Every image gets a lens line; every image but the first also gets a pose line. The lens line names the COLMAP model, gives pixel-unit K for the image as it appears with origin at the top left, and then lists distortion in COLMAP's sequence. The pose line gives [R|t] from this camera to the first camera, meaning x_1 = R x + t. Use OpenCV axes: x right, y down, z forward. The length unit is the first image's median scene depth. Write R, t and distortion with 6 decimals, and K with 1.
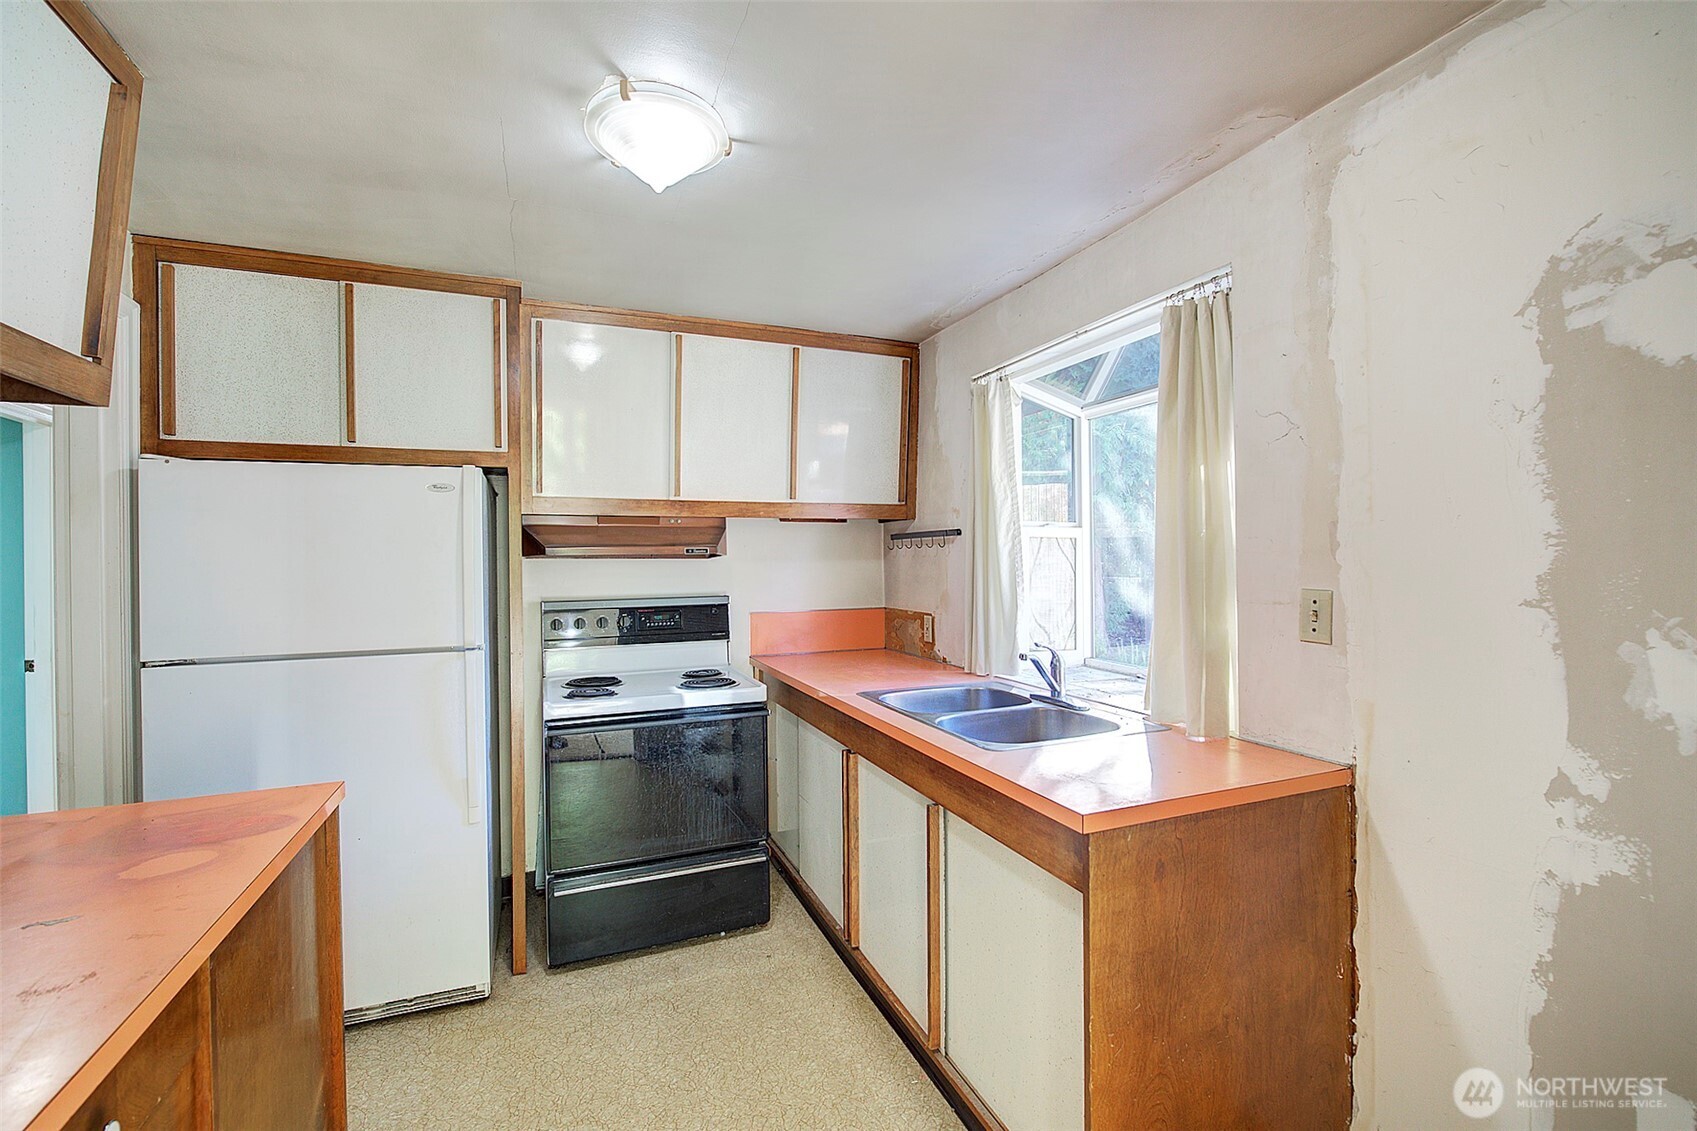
lens RADIAL K [[739.1, 0, 843.8], [0, 739.1, 560.8], [0, 0, 1]] dist [-0.012430, 0.002035]
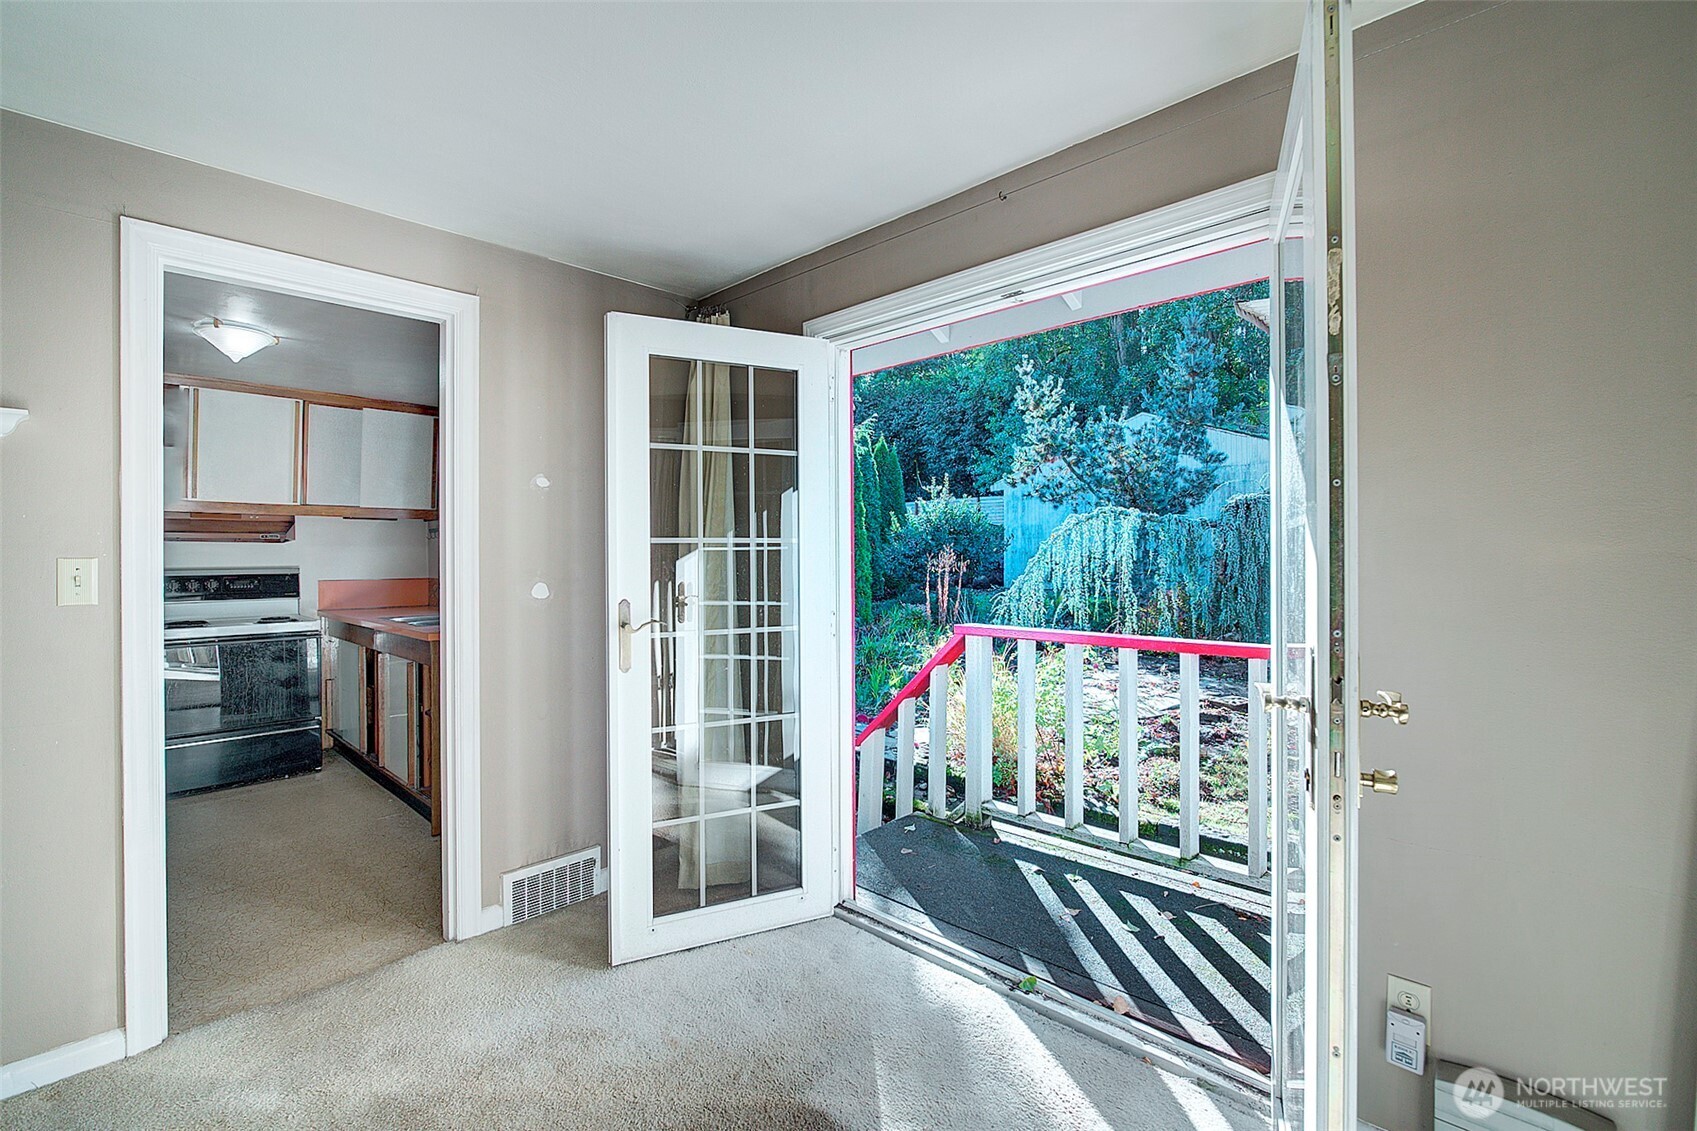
lens RADIAL K [[739.1, 0, 847.1], [0, 739.1, 557.8], [0, 0, 1]] dist [-0.012430, 0.002035]
pose [[0.908312, 0.006507, 0.418242, 0.291964], [-0.005783, 0.999979, -0.002998, 0.032580], [-0.418252, 0.000305, 0.908331, -1.031073]]
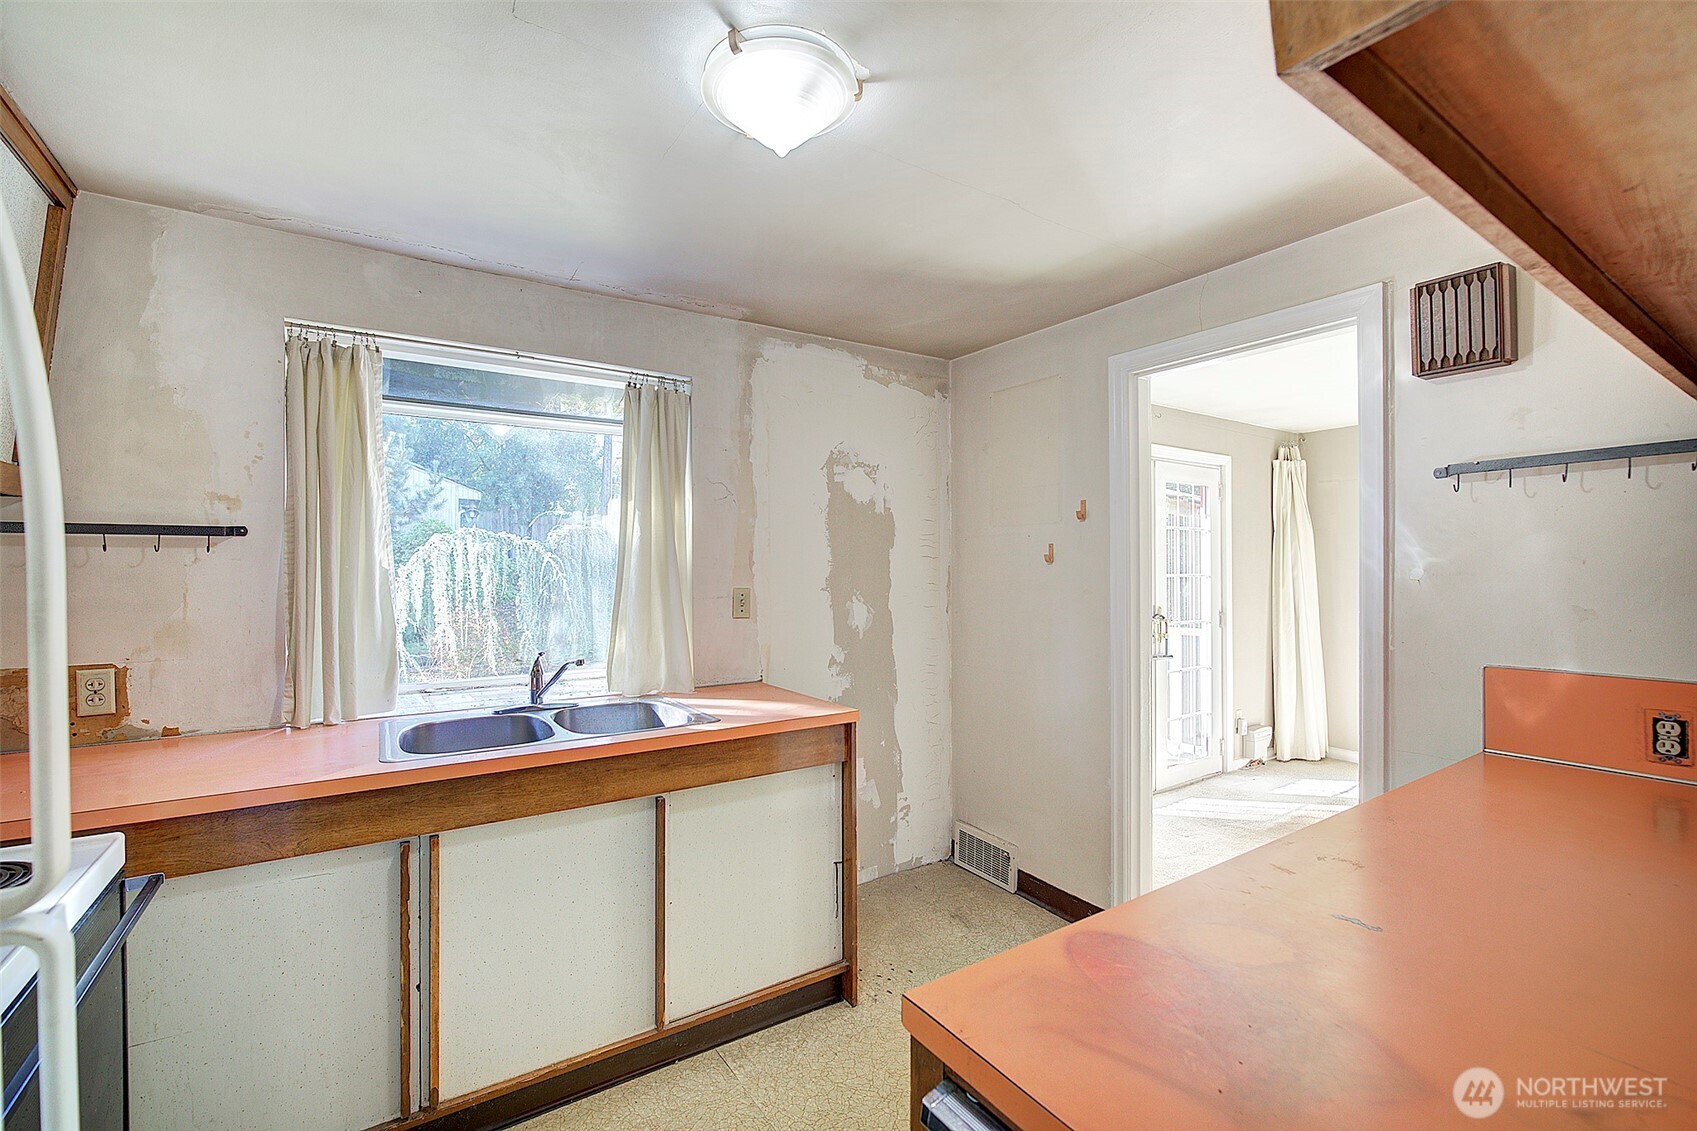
lens RADIAL K [[739.1, 0, 848.8], [0, 739.1, 567.5], [0, 0, 1]] dist [-0.012430, 0.002035]
pose [[-0.199831, 0.008733, 0.979791, -0.731094], [0.003865, 0.999960, -0.008124, 0.003085], [-0.979823, 0.002163, -0.199857, 0.694900]]
